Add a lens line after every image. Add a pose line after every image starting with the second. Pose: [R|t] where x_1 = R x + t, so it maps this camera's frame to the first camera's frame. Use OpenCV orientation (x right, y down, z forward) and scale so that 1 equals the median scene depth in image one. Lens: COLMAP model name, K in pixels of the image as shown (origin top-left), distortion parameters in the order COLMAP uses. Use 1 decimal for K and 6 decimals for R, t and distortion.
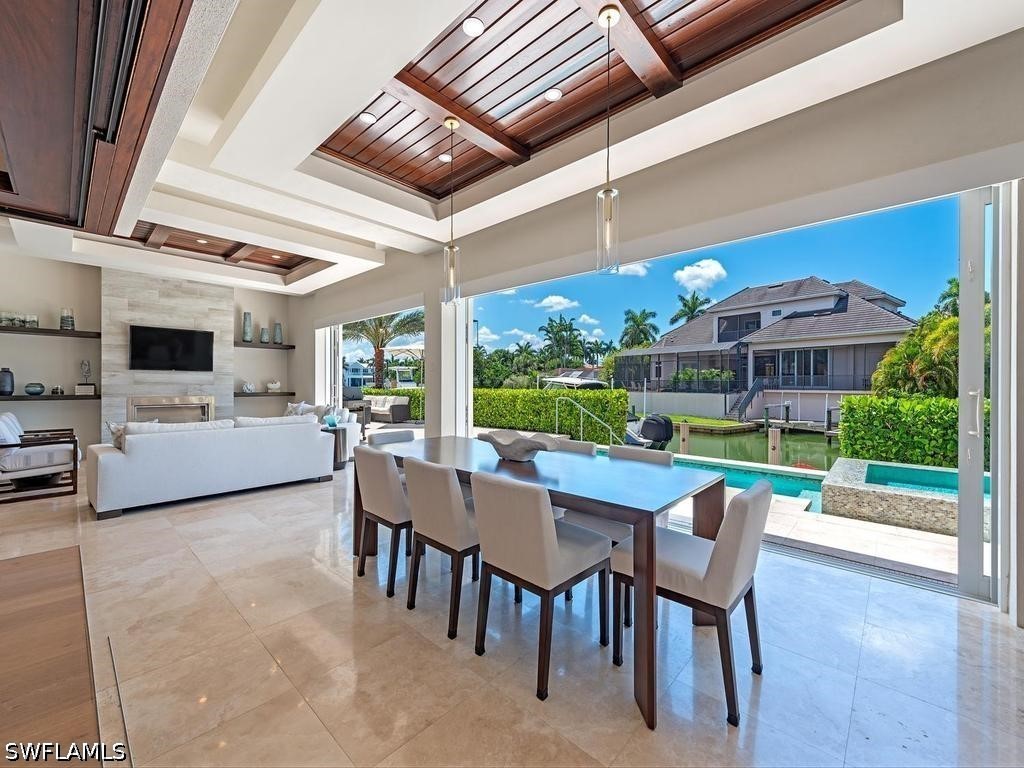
lens RADIAL K [[415.3, 0, 514.3], [0, 415.3, 384.7], [0, 0, 1]] dist [-0.000054, -0.000738]
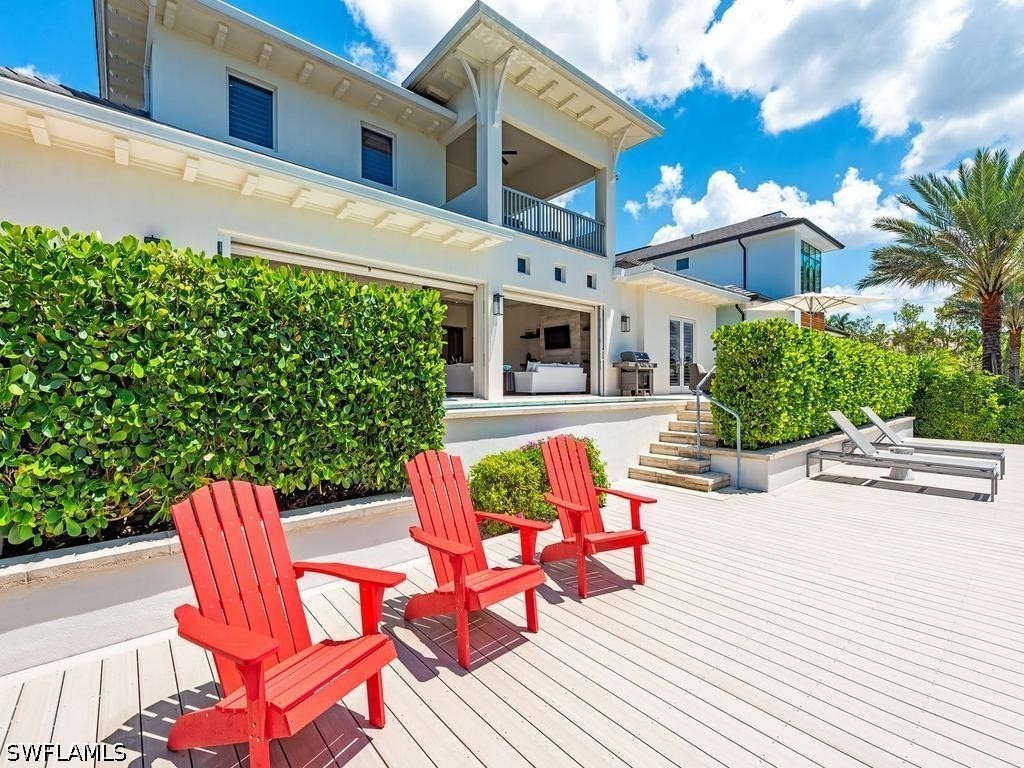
lens RADIAL K [[446.7, 0, 504.6], [0, 446.7, 384.4], [0, 0, 1]] dist [0.002281, -0.000499]
pose [[-0.126286, -0.005942, -0.991976, 1.150026], [0.002198, 0.999978, -0.006270, 0.132391], [0.991991, -0.002972, -0.126270, 0.976505]]
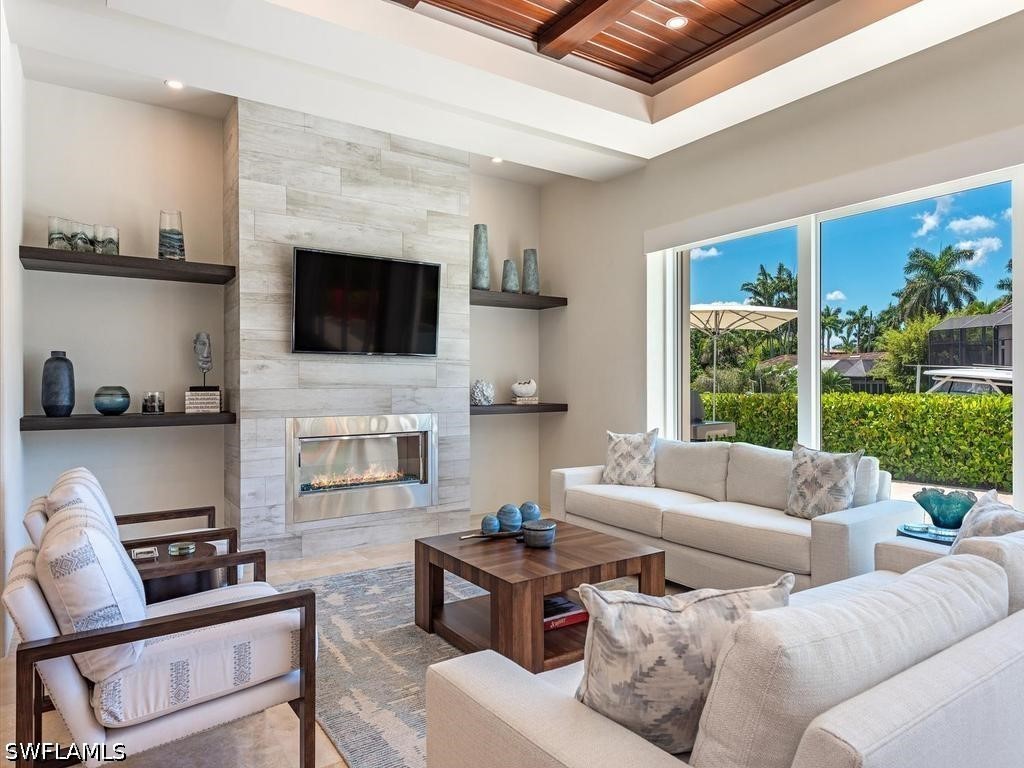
lens RADIAL K [[647.9, 0, 517.4], [0, 647.9, 389.1], [0, 0, 1]] dist [0.001091, 0.001967]
pose [[0.975331, -0.005531, -0.220678, -0.506043], [0.006905, 0.999961, 0.005454, -0.001605], [0.220640, -0.006843, 0.975331, 0.369106]]
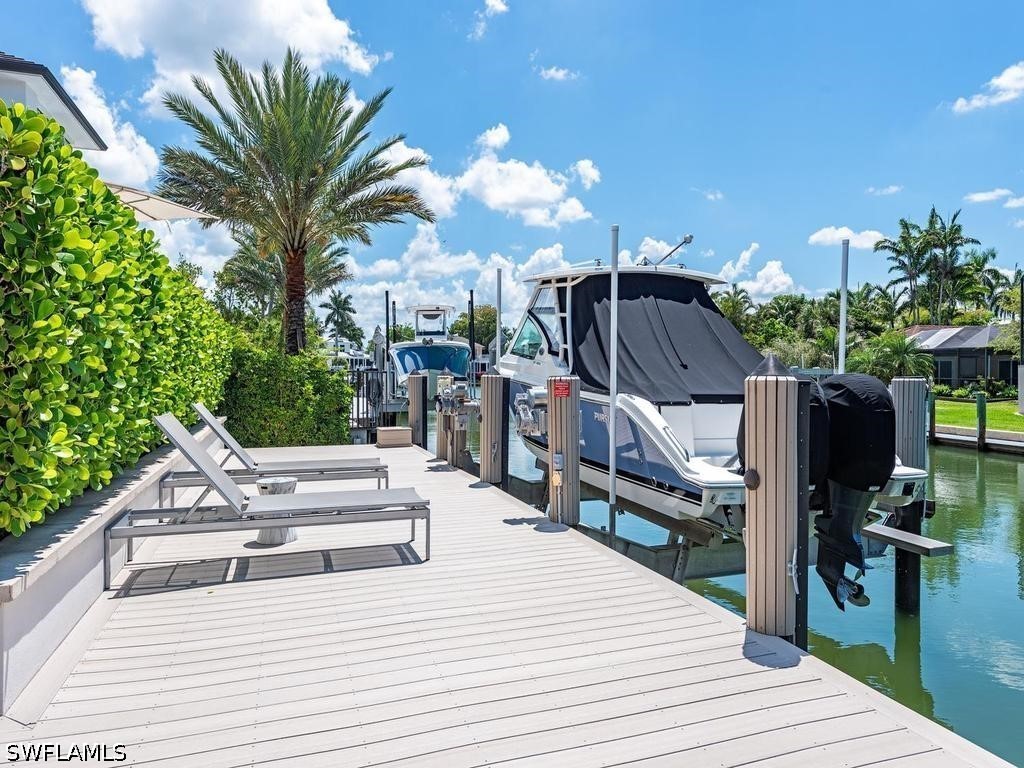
lens RADIAL K [[678.4, 0, 510.1], [0, 678.4, 384.6], [0, 0, 1]] dist [0.024264, -0.001486]
pose [[0.878375, 0.005156, -0.477944, 0.723193], [0.000577, 0.999930, 0.011846, 0.148974], [0.477971, -0.010681, 0.878311, 1.146416]]
